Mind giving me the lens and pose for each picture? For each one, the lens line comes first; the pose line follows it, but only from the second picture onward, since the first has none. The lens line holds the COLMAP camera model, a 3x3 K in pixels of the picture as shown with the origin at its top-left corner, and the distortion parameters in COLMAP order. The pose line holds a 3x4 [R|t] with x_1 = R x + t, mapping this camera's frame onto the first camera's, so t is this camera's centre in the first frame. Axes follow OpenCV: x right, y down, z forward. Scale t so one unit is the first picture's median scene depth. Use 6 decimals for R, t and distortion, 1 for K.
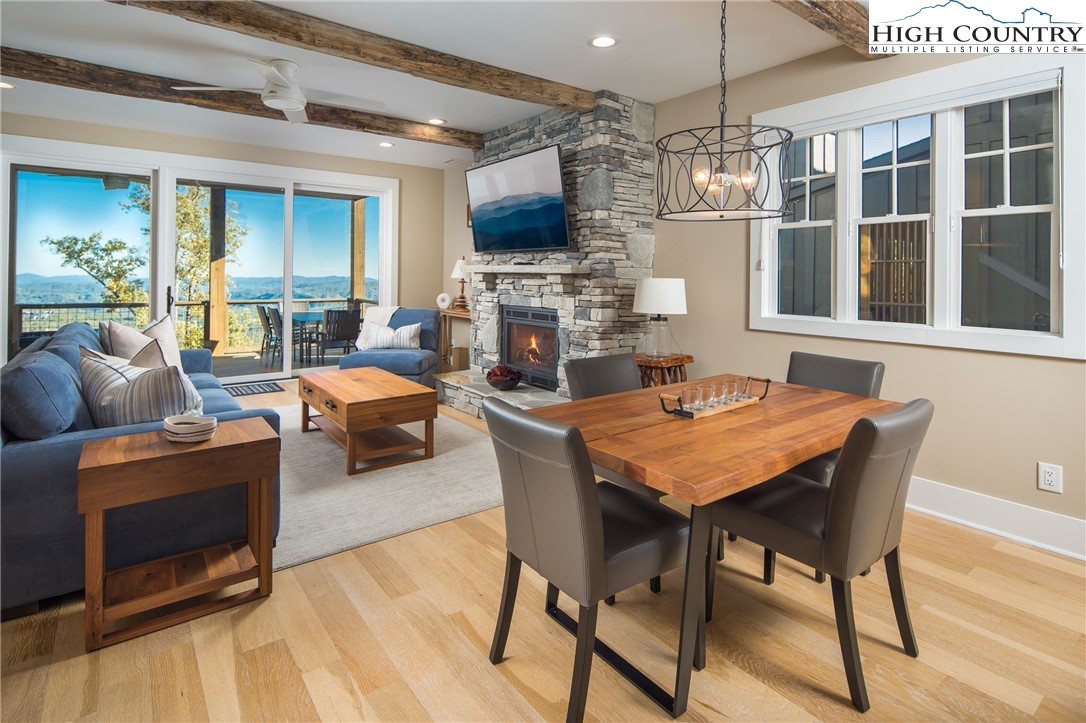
lens RADIAL K [[542.6, 0, 531.9], [0, 542.6, 270.3], [0, 0, 1]] dist [0.005792, -0.001085]
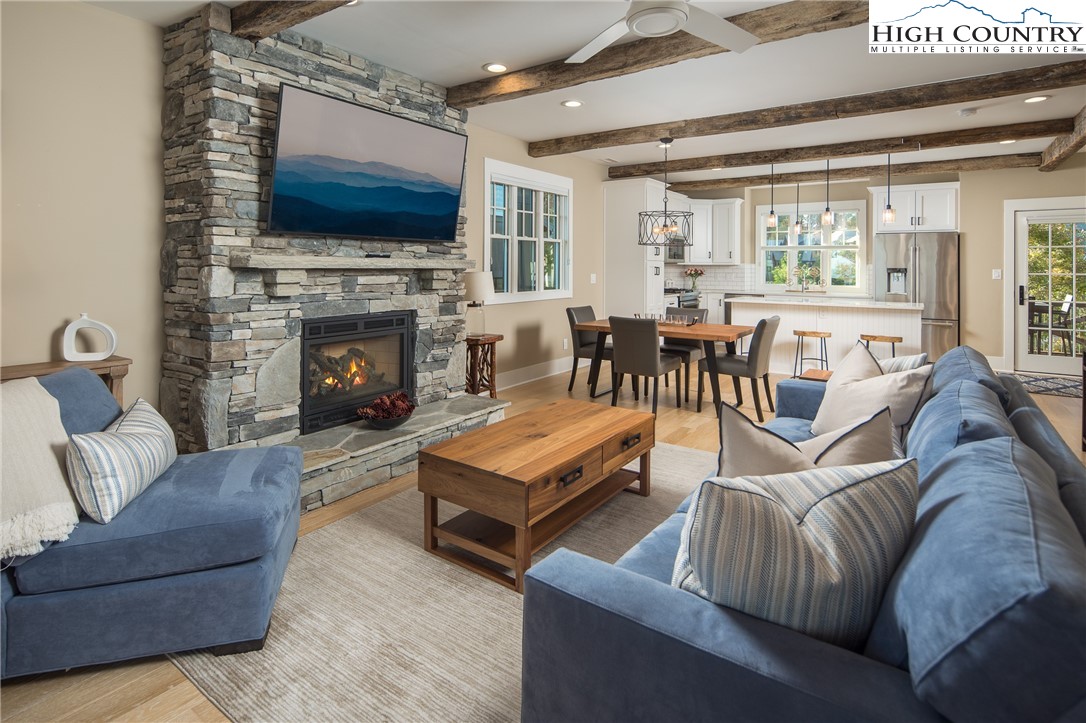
lens RADIAL K [[542.6, 0, 548.1], [0, 542.6, 270.1], [0, 0, 1]] dist [0.005792, -0.001085]
pose [[-0.307031, -0.019212, 0.951505, -0.778520], [-0.012629, 0.999790, 0.016112, -0.007618], [-0.951616, -0.007069, -0.307210, 0.974225]]
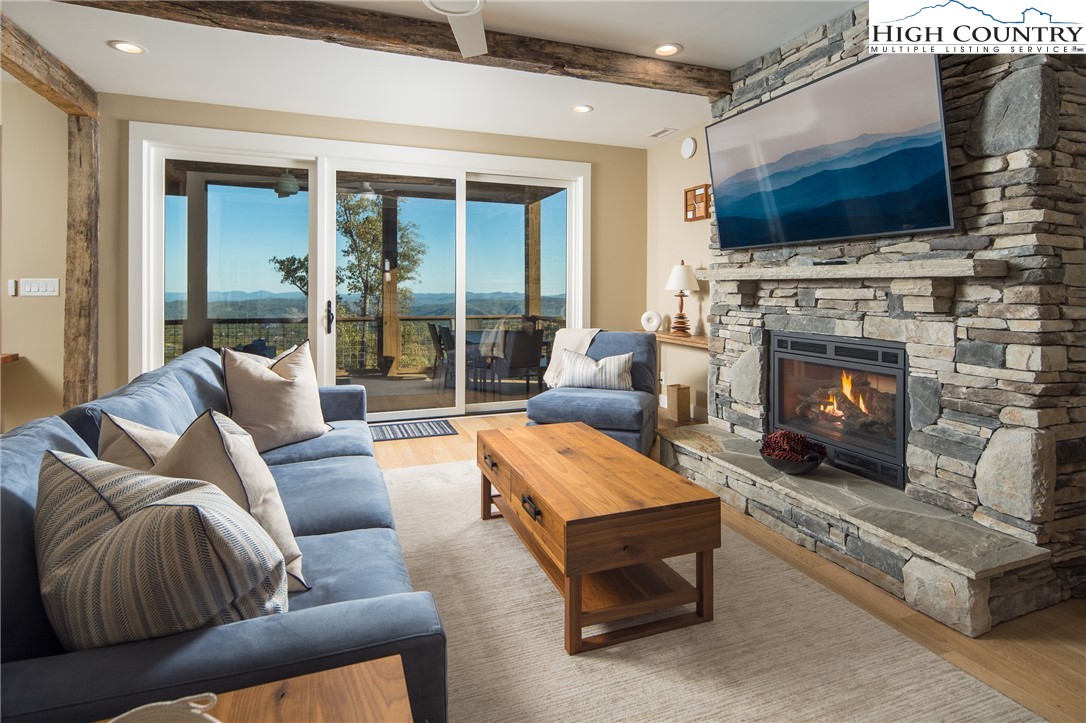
lens RADIAL K [[542.6, 0, 538.6], [0, 542.6, 288.0], [0, 0, 1]] dist [0.005792, -0.001085]
pose [[0.961691, -0.005486, -0.274082, -0.148012], [0.006587, 0.999974, 0.003094, 0.010407], [0.274058, -0.004781, 0.961701, 0.326796]]
